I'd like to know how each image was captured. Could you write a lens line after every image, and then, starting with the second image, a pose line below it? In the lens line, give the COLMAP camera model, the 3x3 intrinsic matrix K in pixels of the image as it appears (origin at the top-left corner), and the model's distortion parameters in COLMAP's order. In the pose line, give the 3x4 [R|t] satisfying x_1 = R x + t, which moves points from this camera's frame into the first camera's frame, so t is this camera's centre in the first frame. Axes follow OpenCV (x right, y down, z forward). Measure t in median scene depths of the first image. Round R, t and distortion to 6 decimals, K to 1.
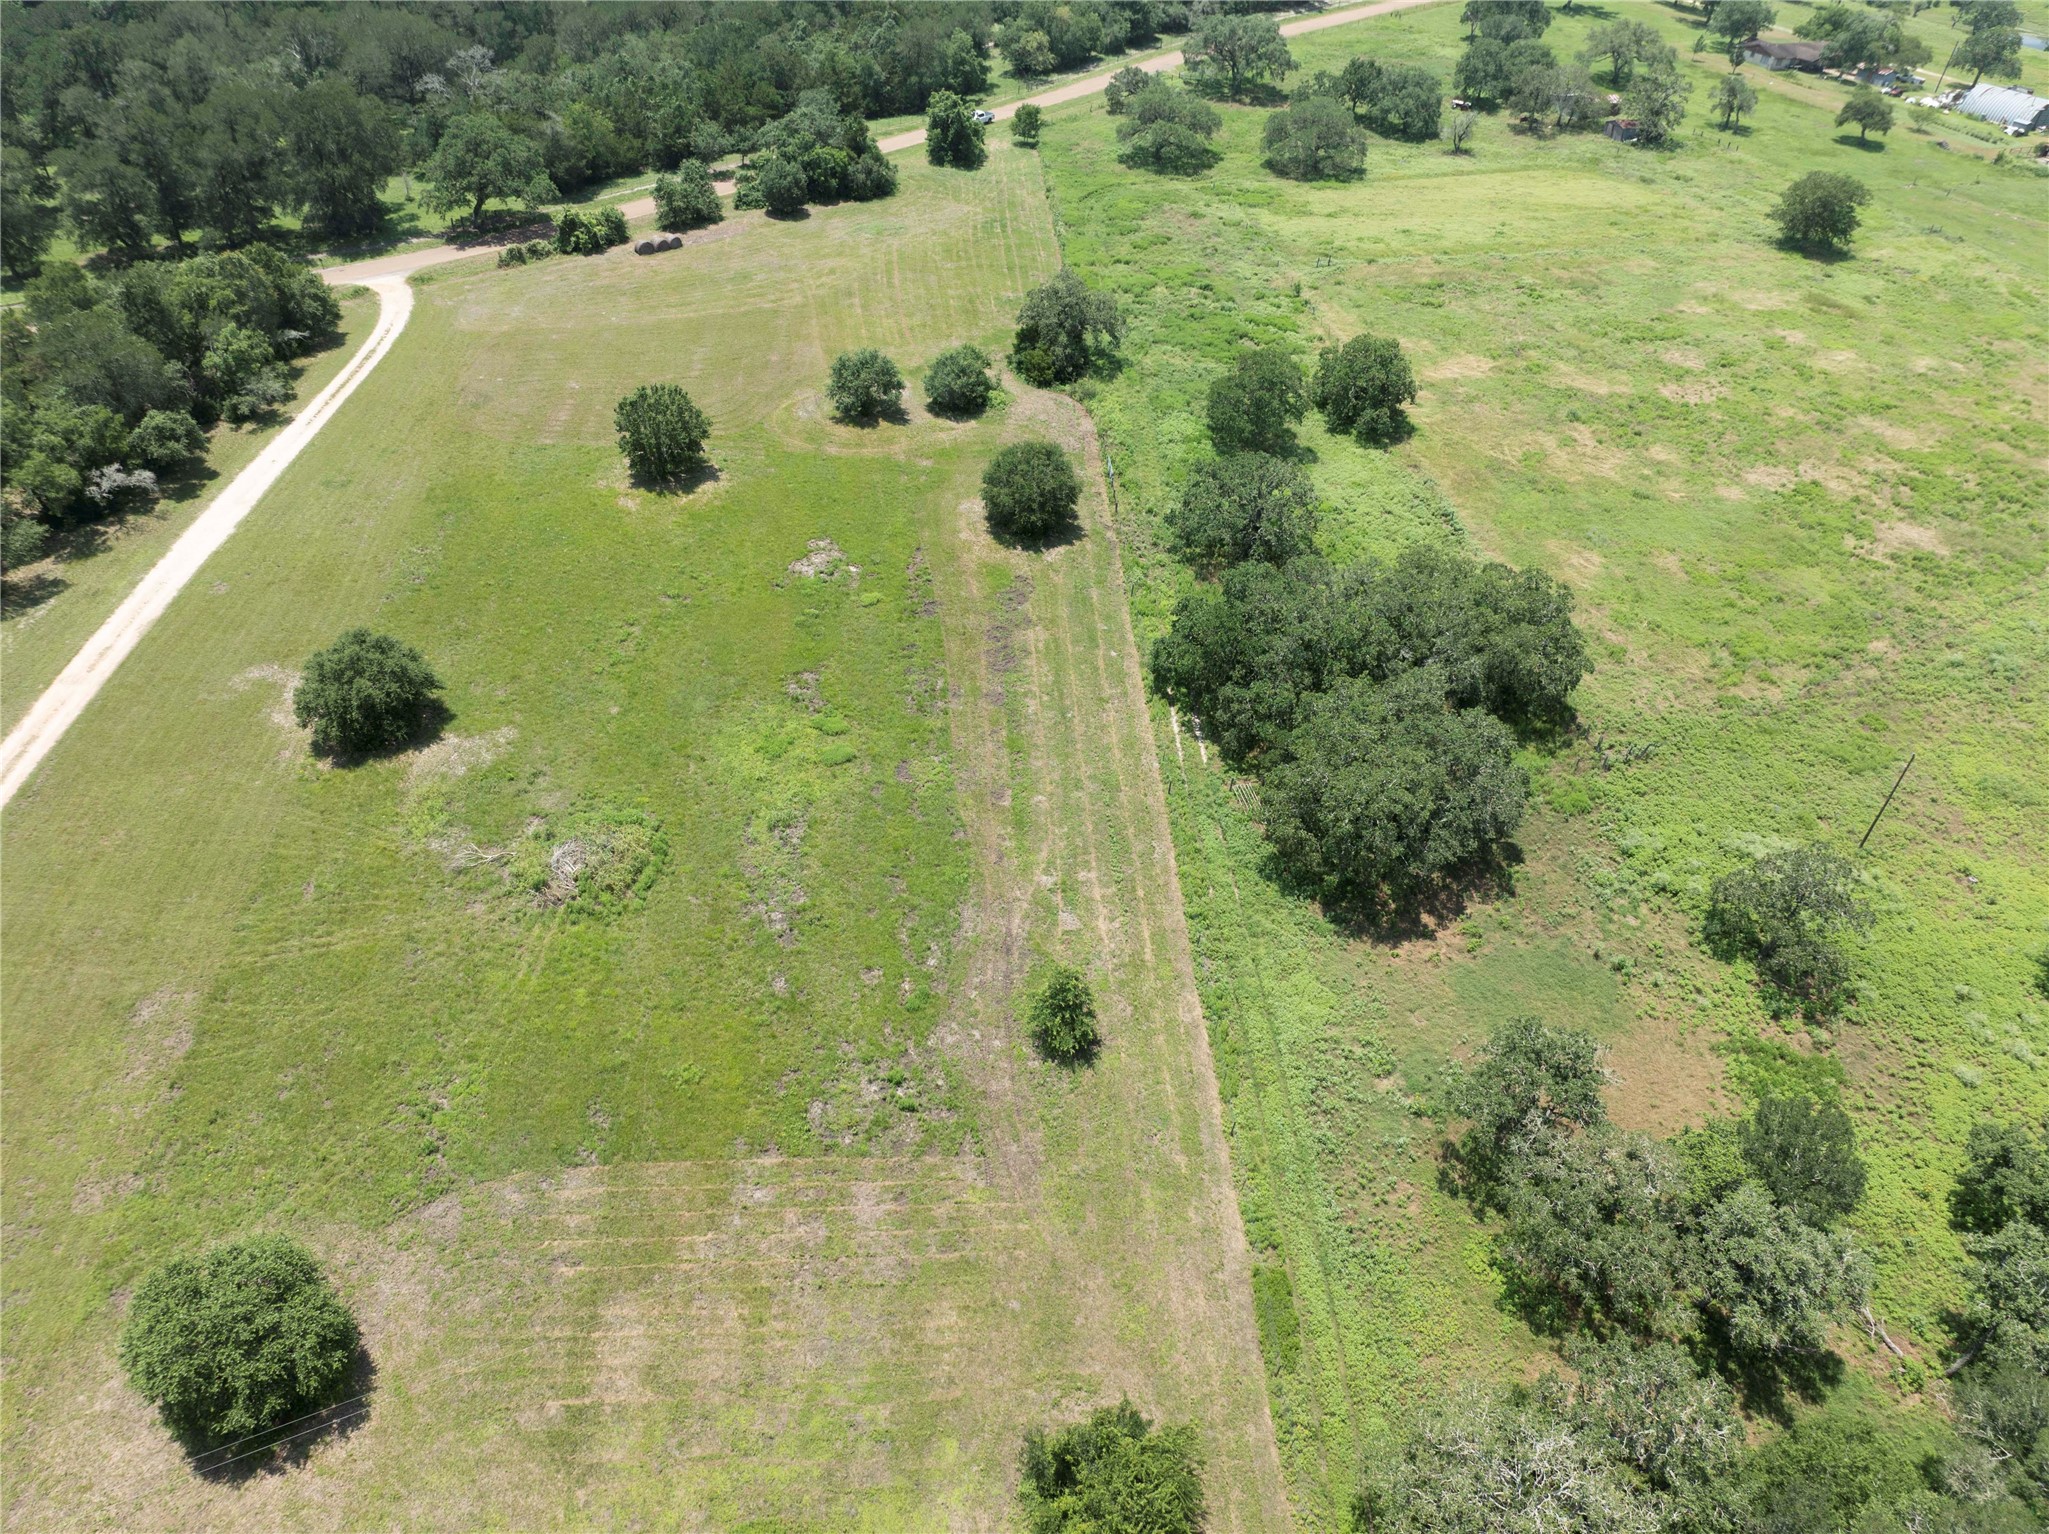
lens RADIAL K [[1550.5, 0, 1032.8], [0, 1550.5, 719.3], [0, 0, 1]] dist [-0.036474, 0.003442]
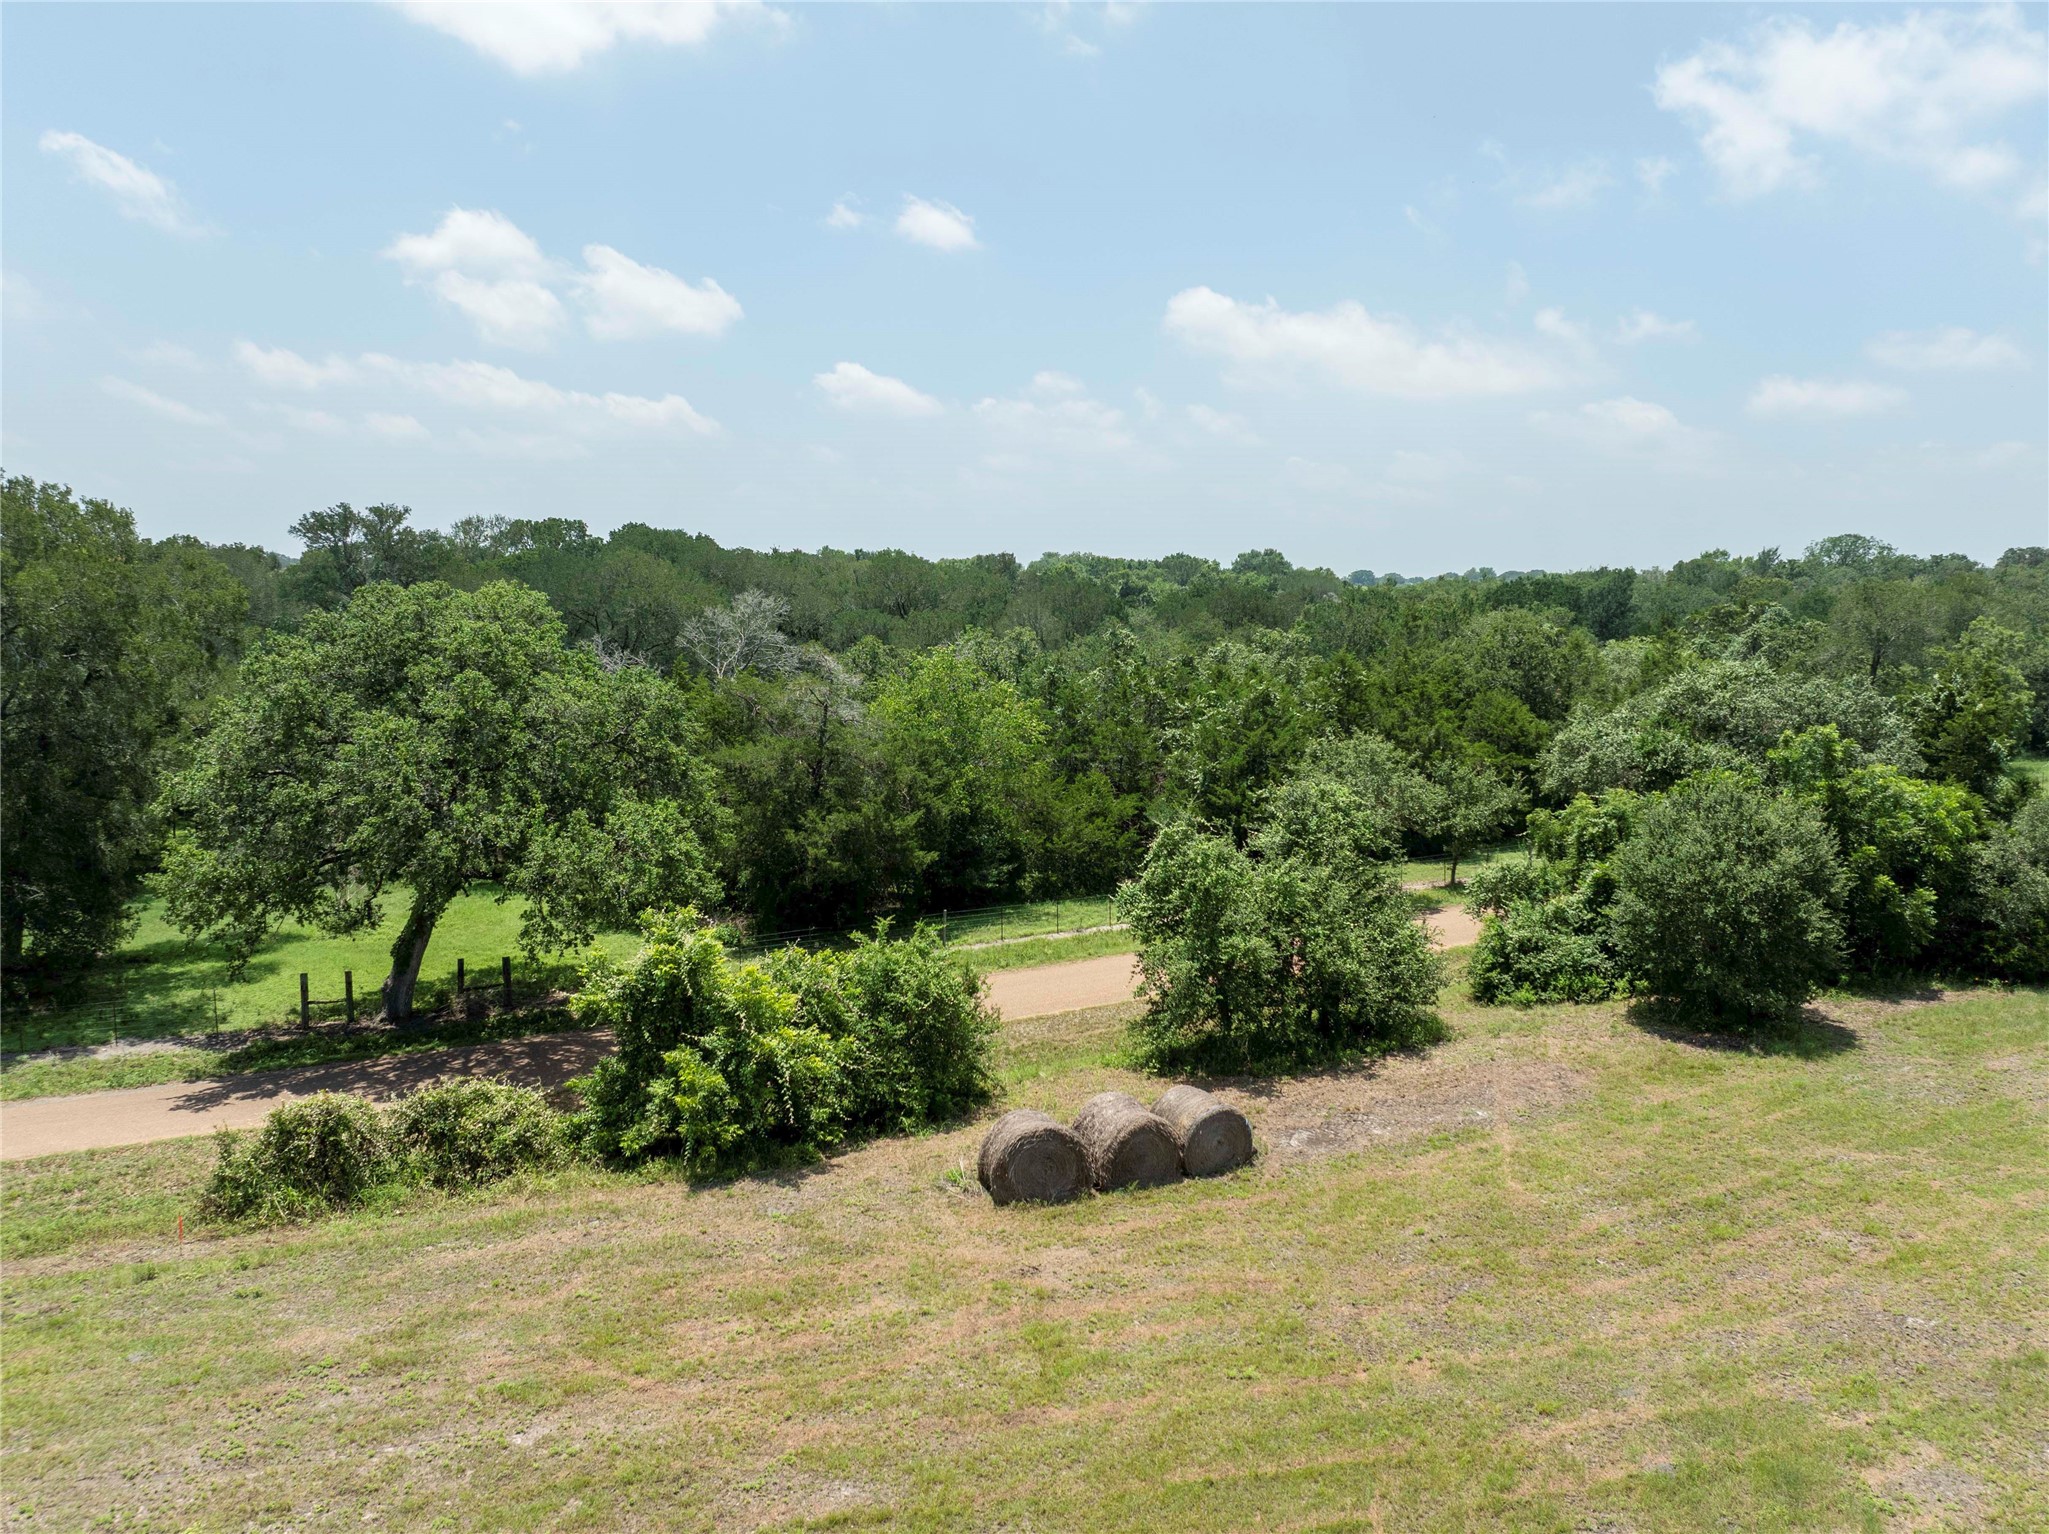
lens RADIAL K [[1550.5, 0, 1032.8], [0, 1550.5, 719.3], [0, 0, 1]] dist [-0.036474, 0.003442]
pose [[0.943918, -0.034010, -0.328423, -0.187055], [-0.142578, 0.855177, -0.498341, -0.252521], [0.297808, 0.517219, 0.802368, 0.806412]]
